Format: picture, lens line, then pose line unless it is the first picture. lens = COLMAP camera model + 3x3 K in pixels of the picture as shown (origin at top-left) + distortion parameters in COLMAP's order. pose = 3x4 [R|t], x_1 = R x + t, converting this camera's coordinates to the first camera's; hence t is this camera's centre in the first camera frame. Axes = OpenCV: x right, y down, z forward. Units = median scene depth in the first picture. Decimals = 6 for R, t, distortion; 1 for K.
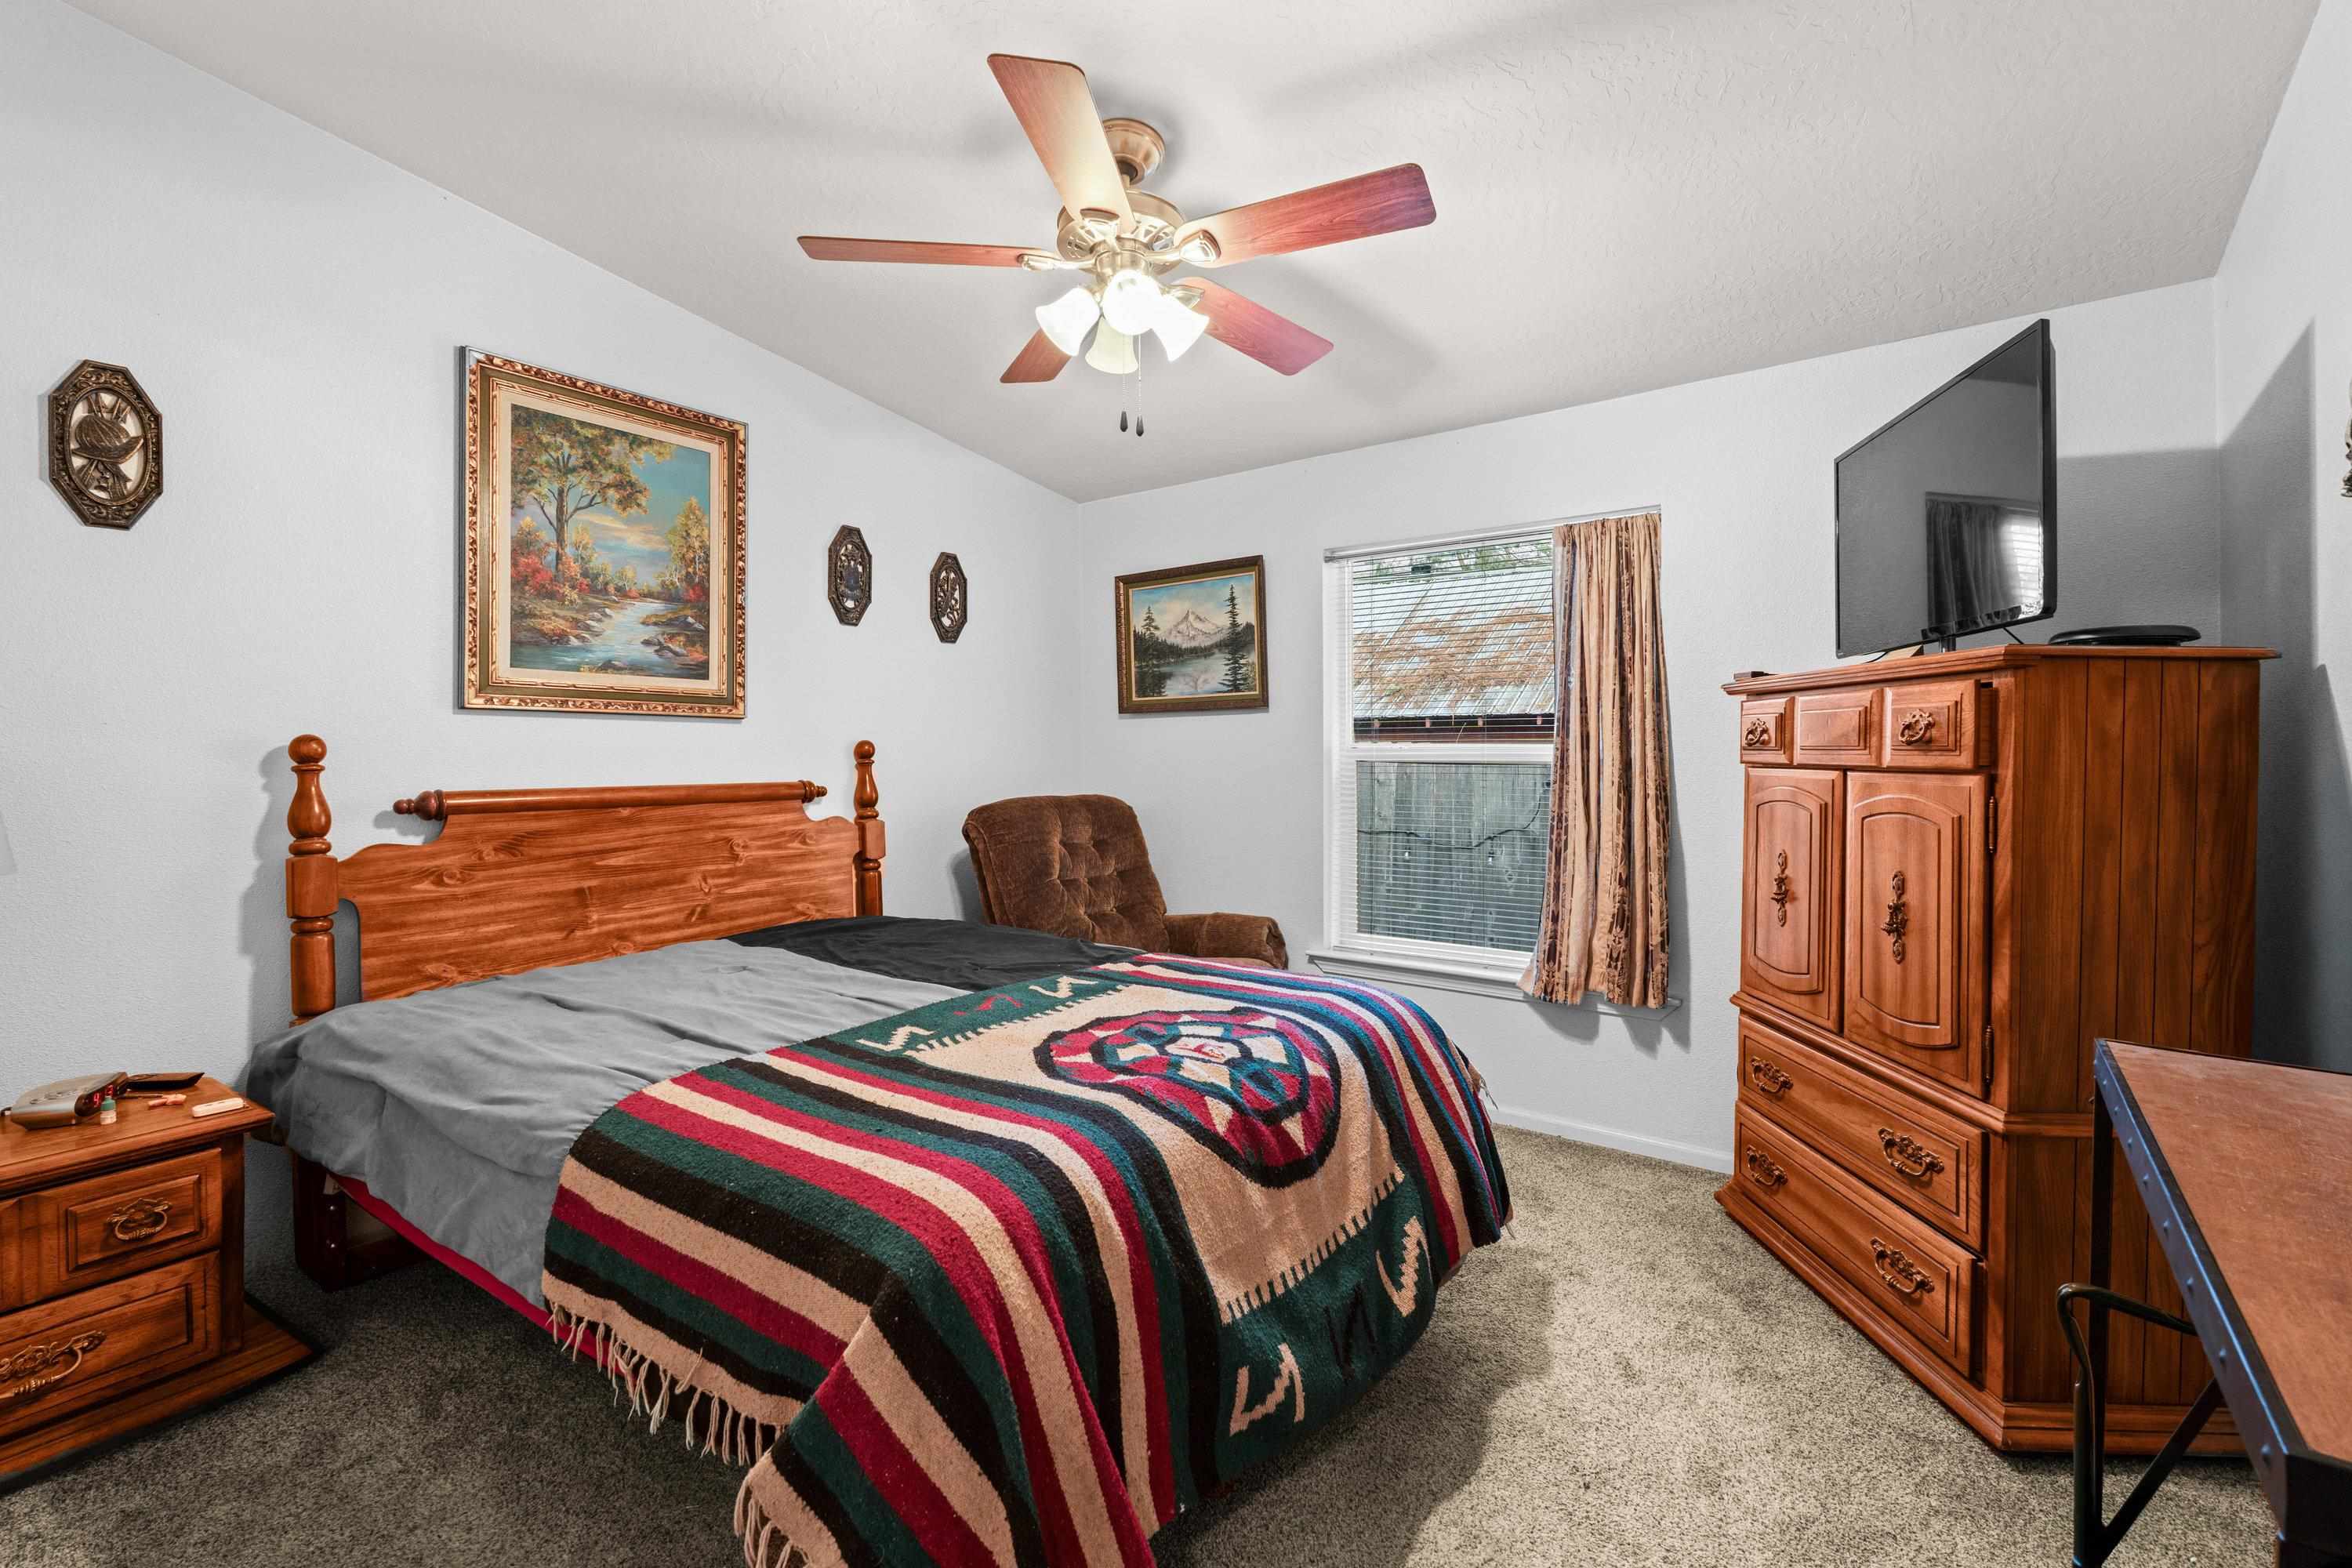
lens RADIAL K [[1021.3, 0, 1171.7], [0, 1021.3, 780.1], [0, 0, 1]] dist [-0.008285, 0.001488]
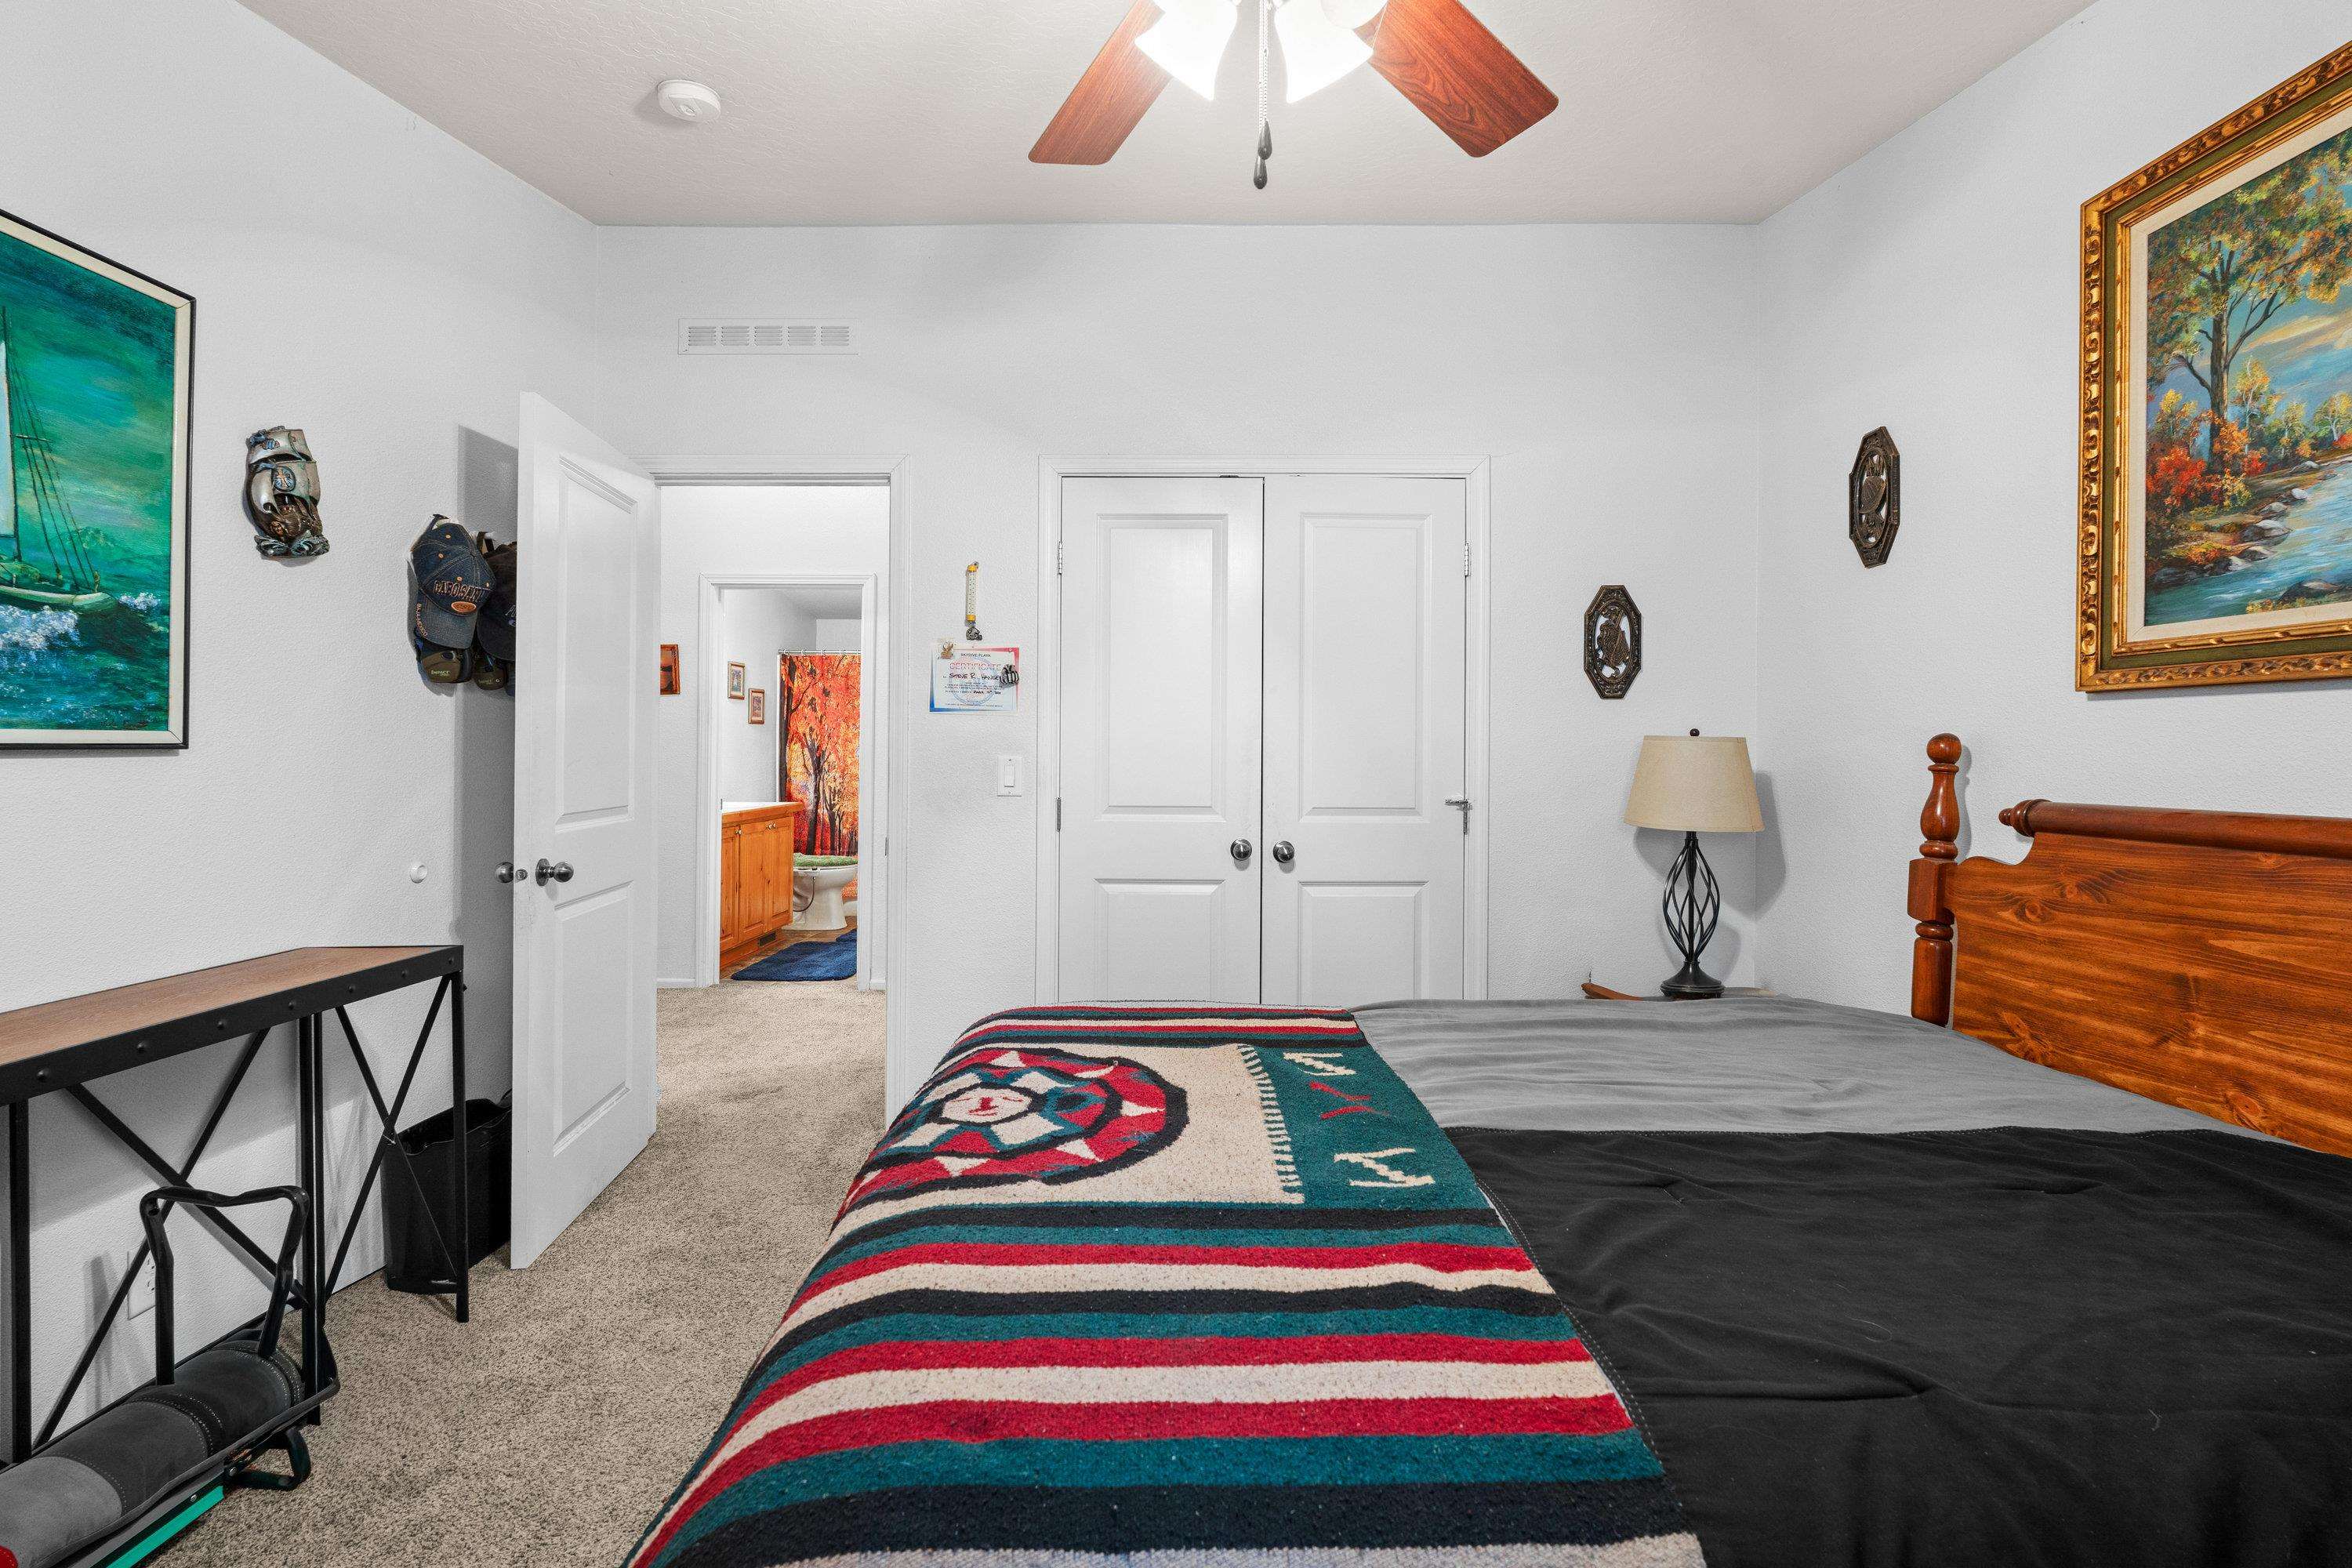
lens RADIAL K [[1115.5, 0, 1179.6], [0, 1115.5, 757.2], [0, 0, 1]] dist [0.001977, 0.000407]
pose [[-0.814680, 0.004475, -0.579893, 0.294187], [-0.013420, 0.999557, 0.026566, -0.033697], [0.579755, 0.029425, -0.814259, 1.196093]]
